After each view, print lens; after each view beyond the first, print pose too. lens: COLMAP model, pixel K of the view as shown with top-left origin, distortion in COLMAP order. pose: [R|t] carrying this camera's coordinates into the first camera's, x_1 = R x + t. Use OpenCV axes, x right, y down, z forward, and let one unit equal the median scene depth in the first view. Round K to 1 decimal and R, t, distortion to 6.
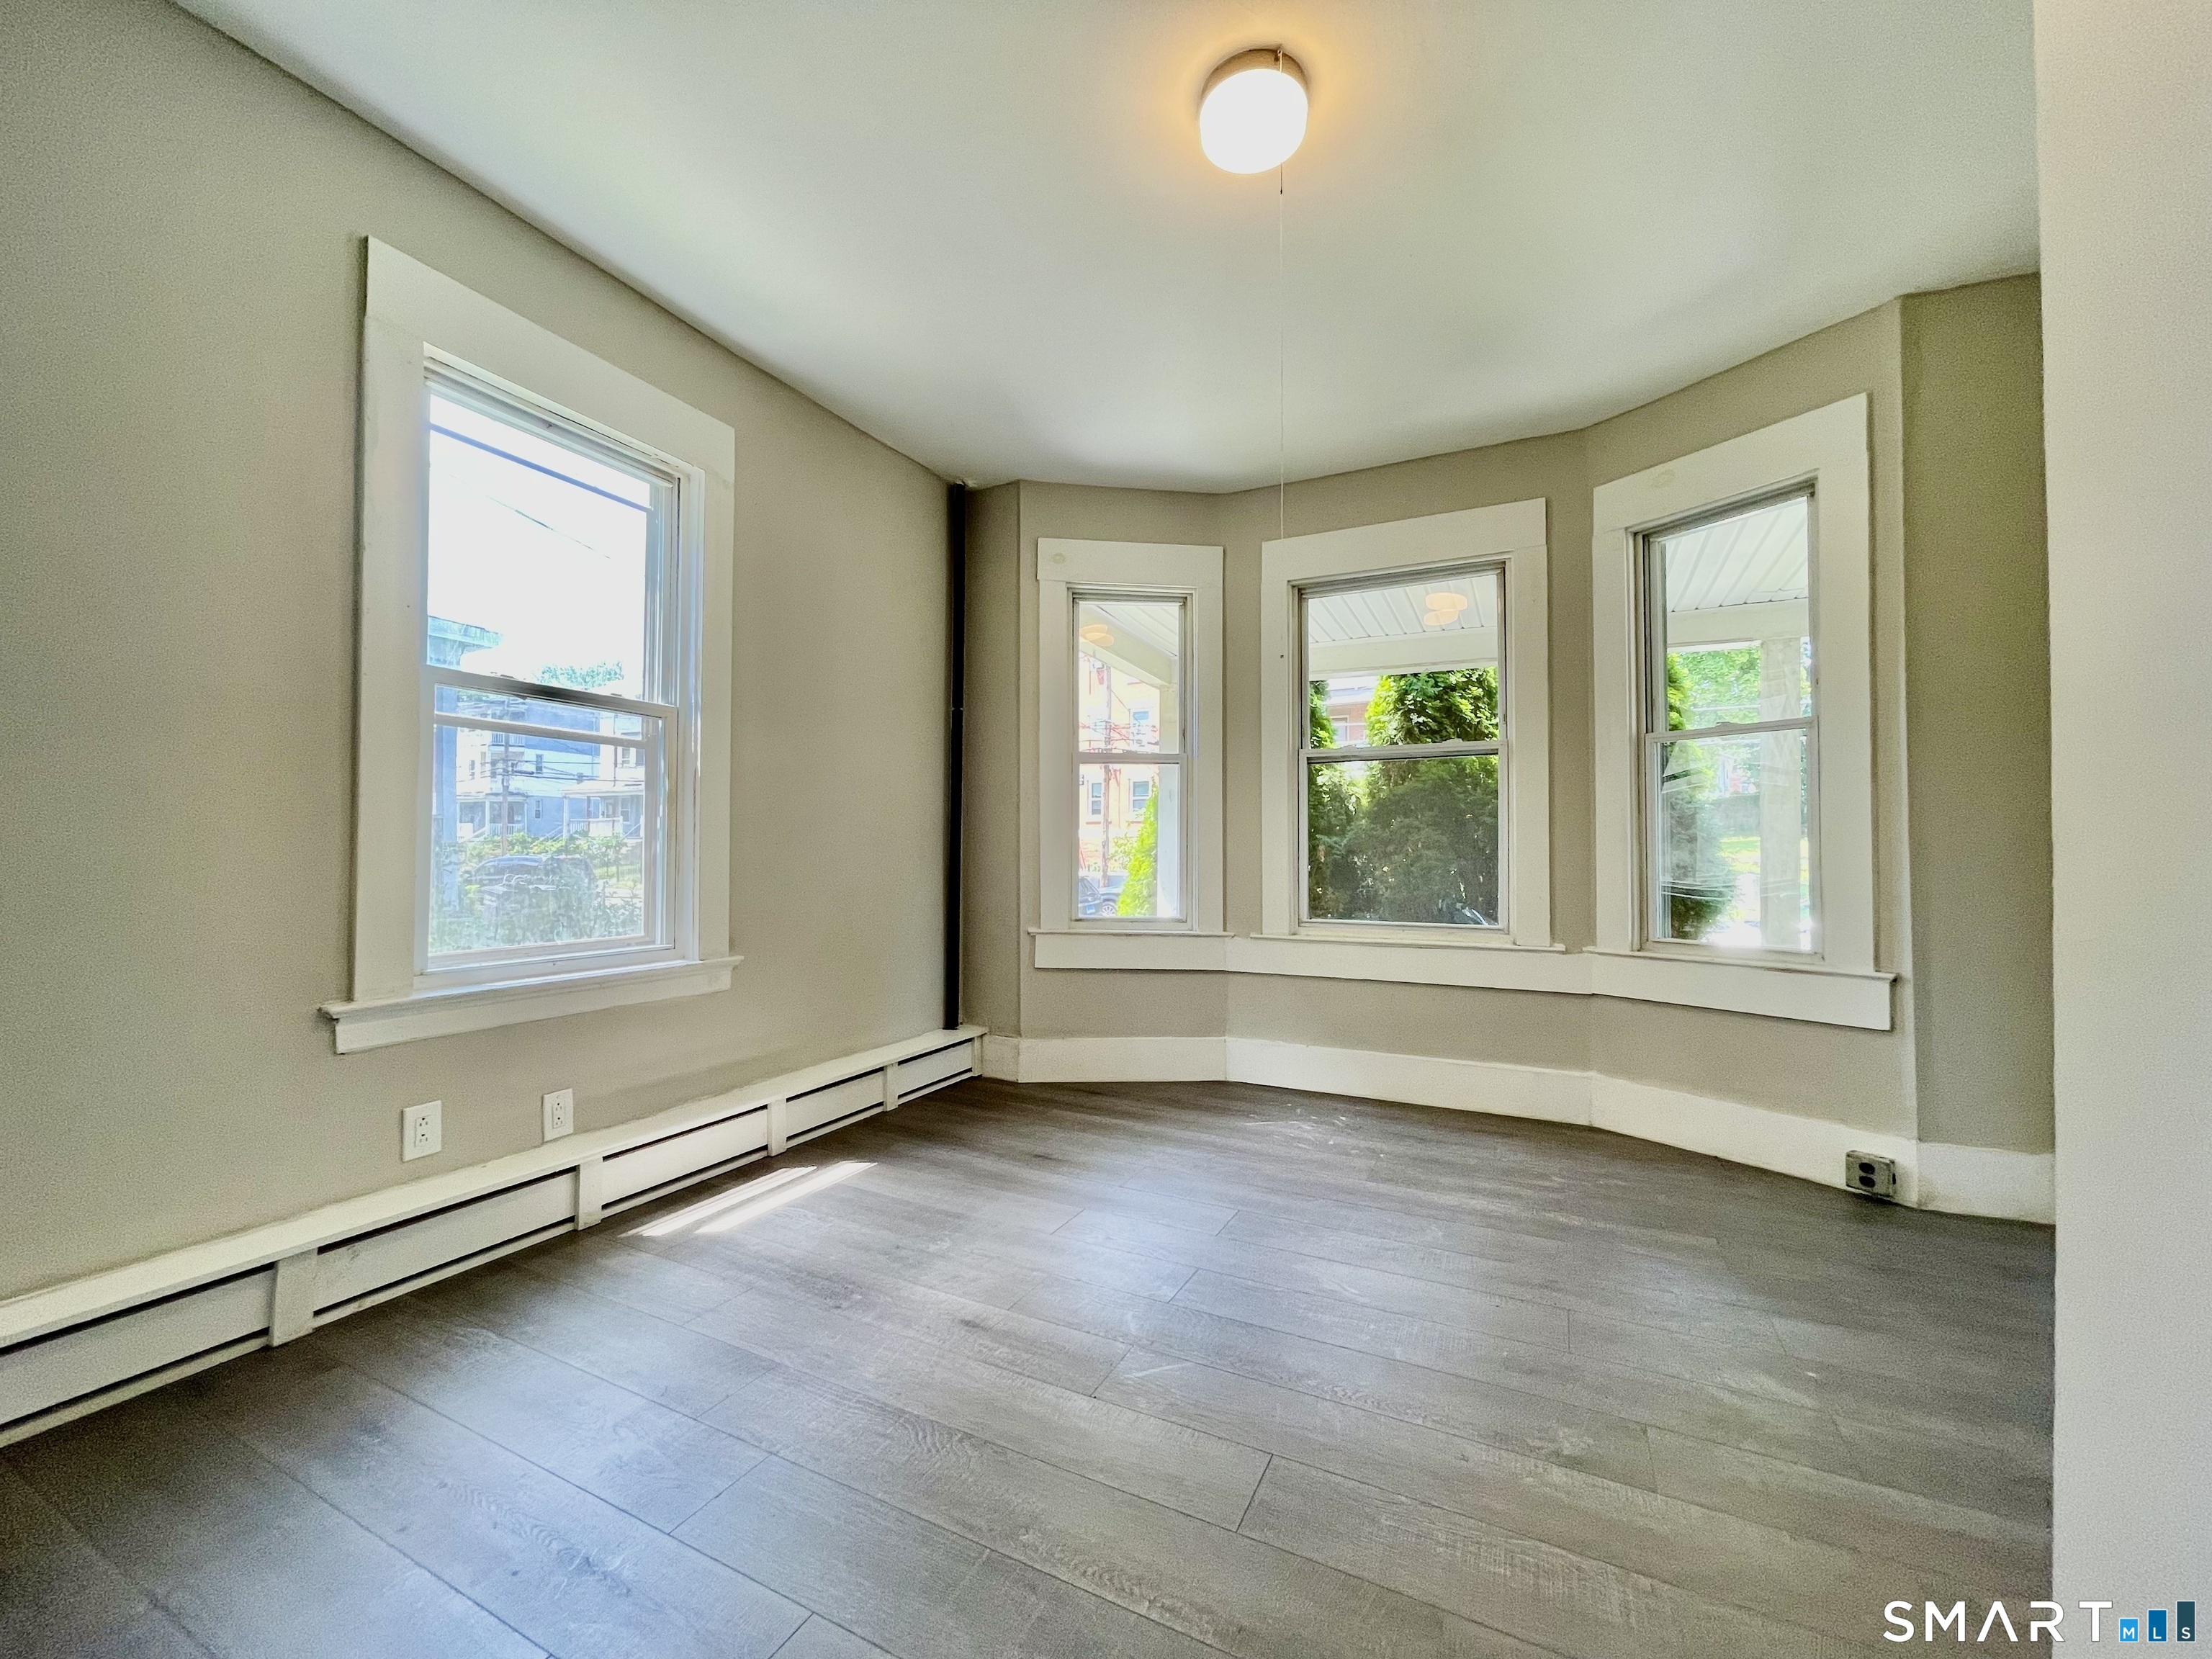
lens RADIAL K [[896.3, 0, 1100.6], [0, 896.3, 835.7], [0, 0, 1]] dist [-0.010104, 0.008323]
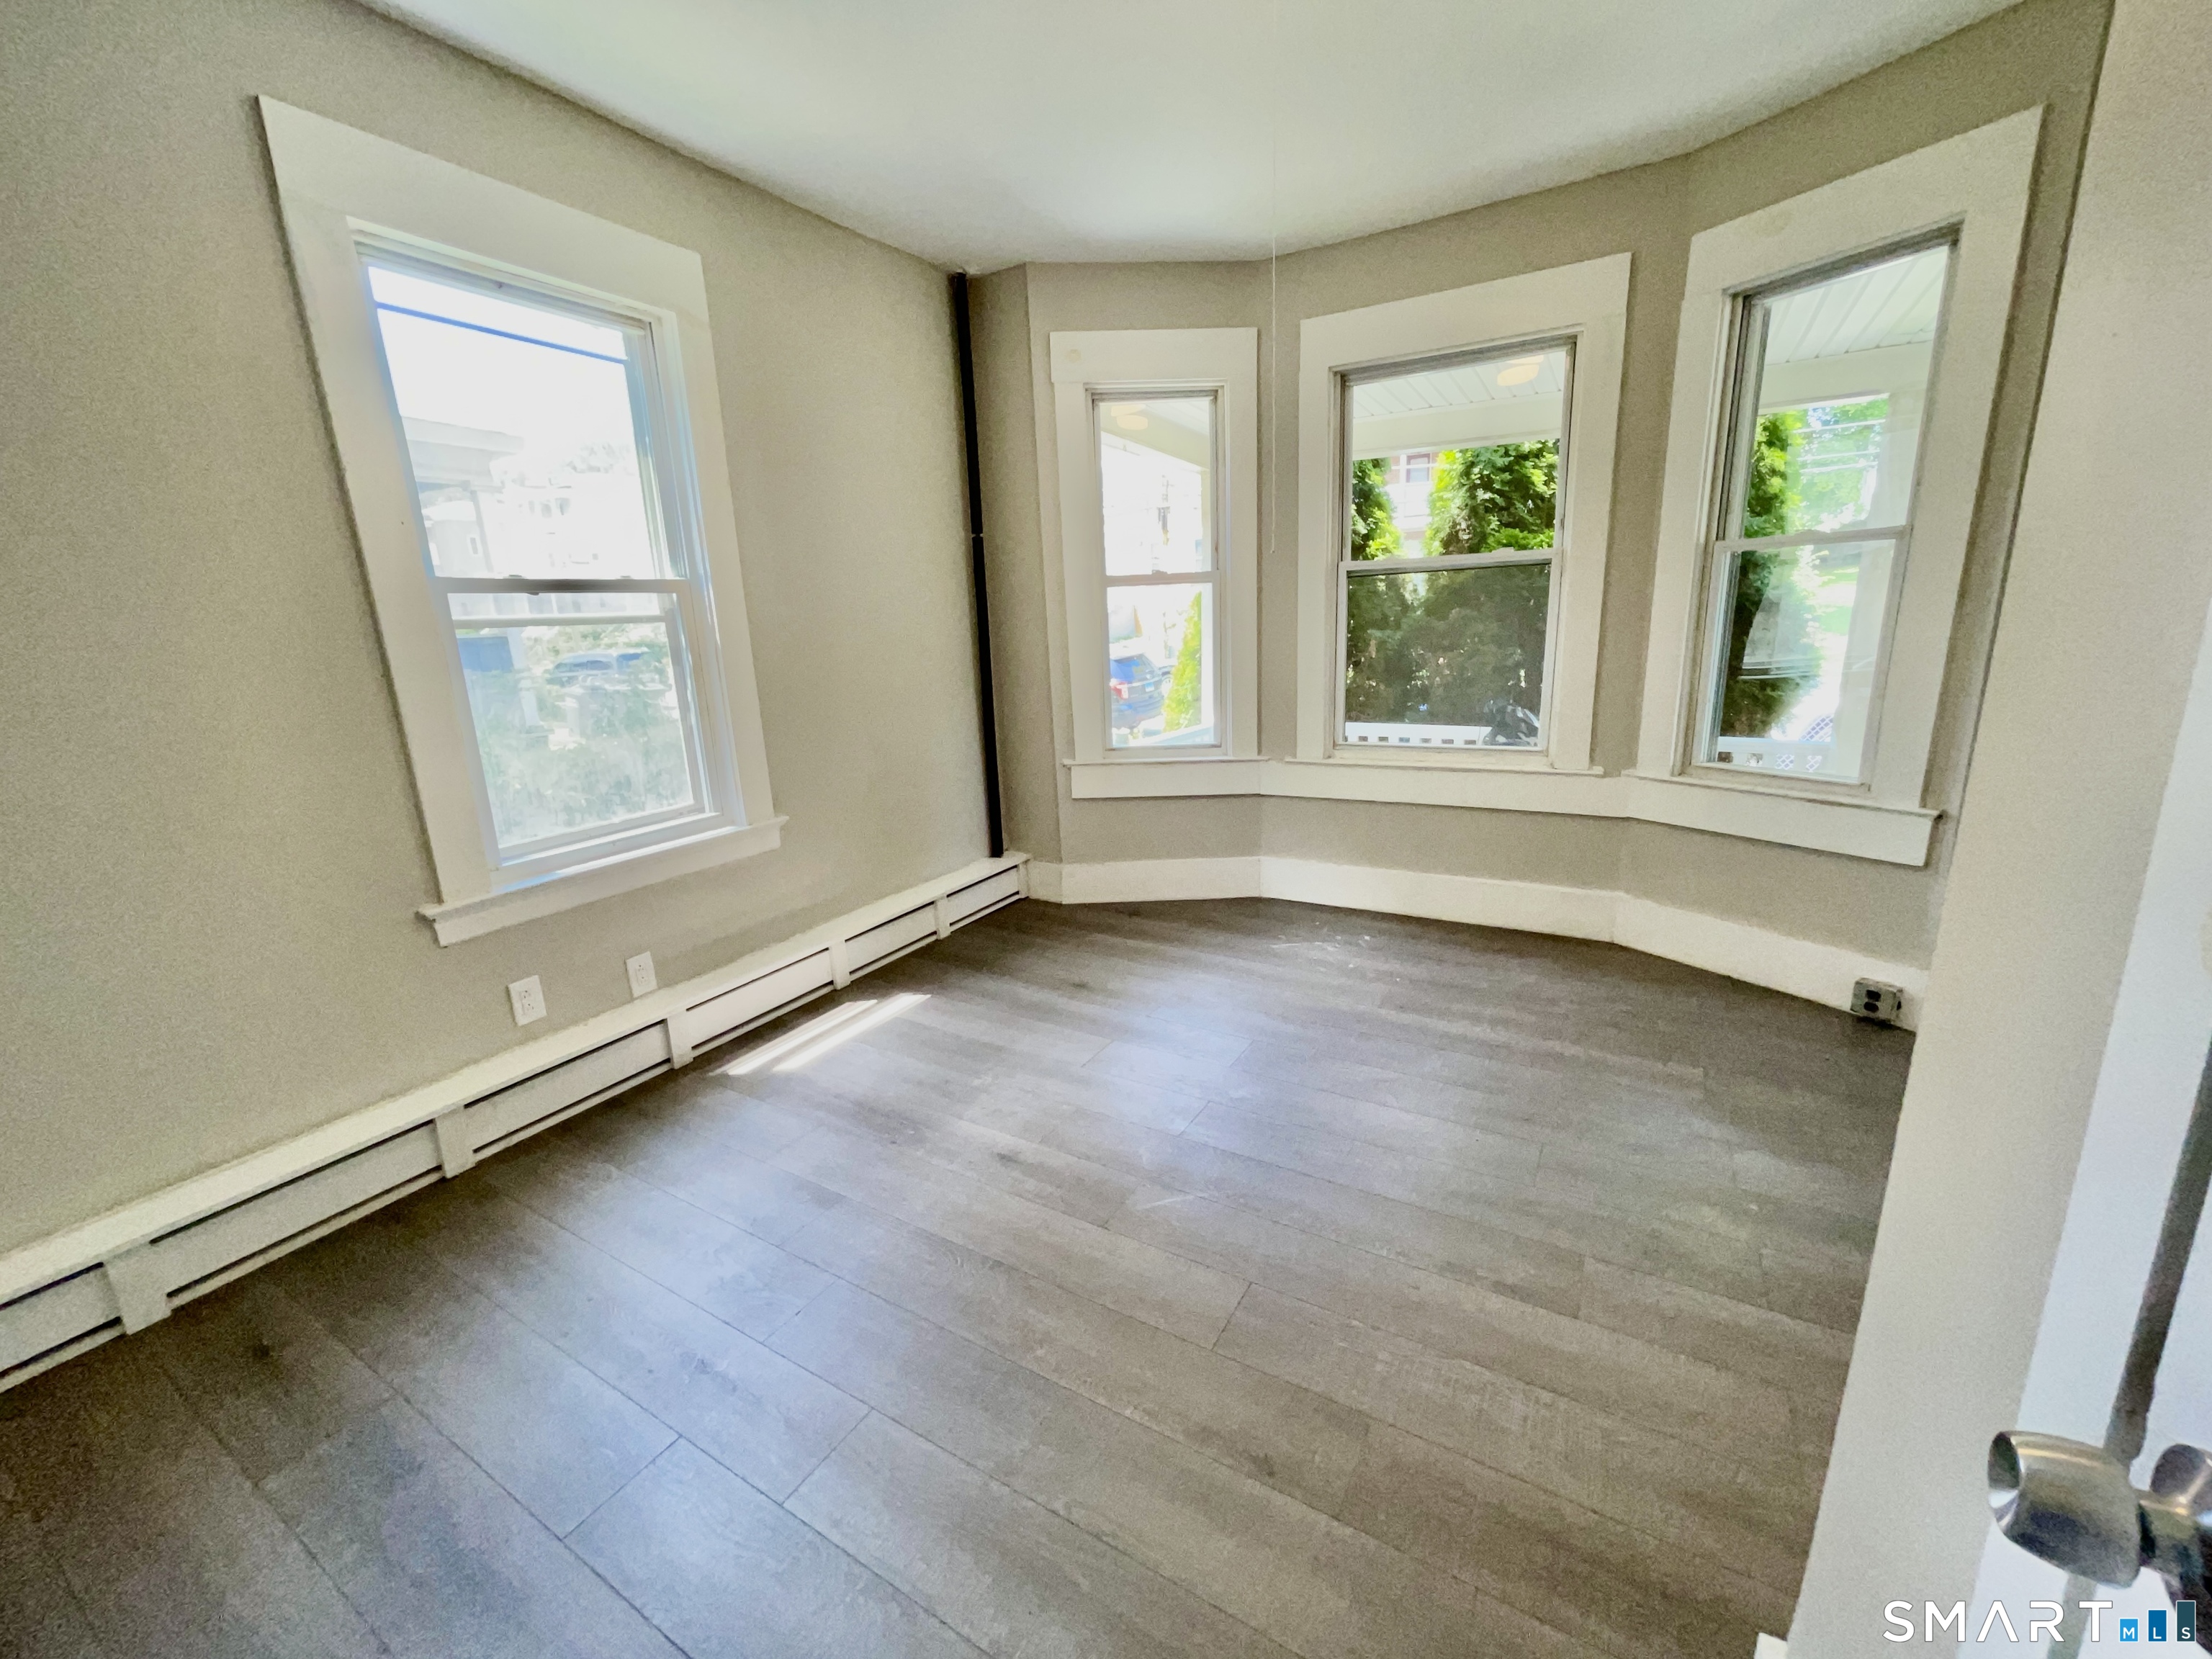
lens RADIAL K [[895.3, 0, 1100.5], [0, 895.3, 837.2], [0, 0, 1]] dist [-0.000807, 0.000538]
pose [[0.996433, -0.027973, -0.079612, 0.053427], [0.047829, 0.964492, 0.259746, -0.099911], [0.069519, -0.262627, 0.962390, -0.002000]]
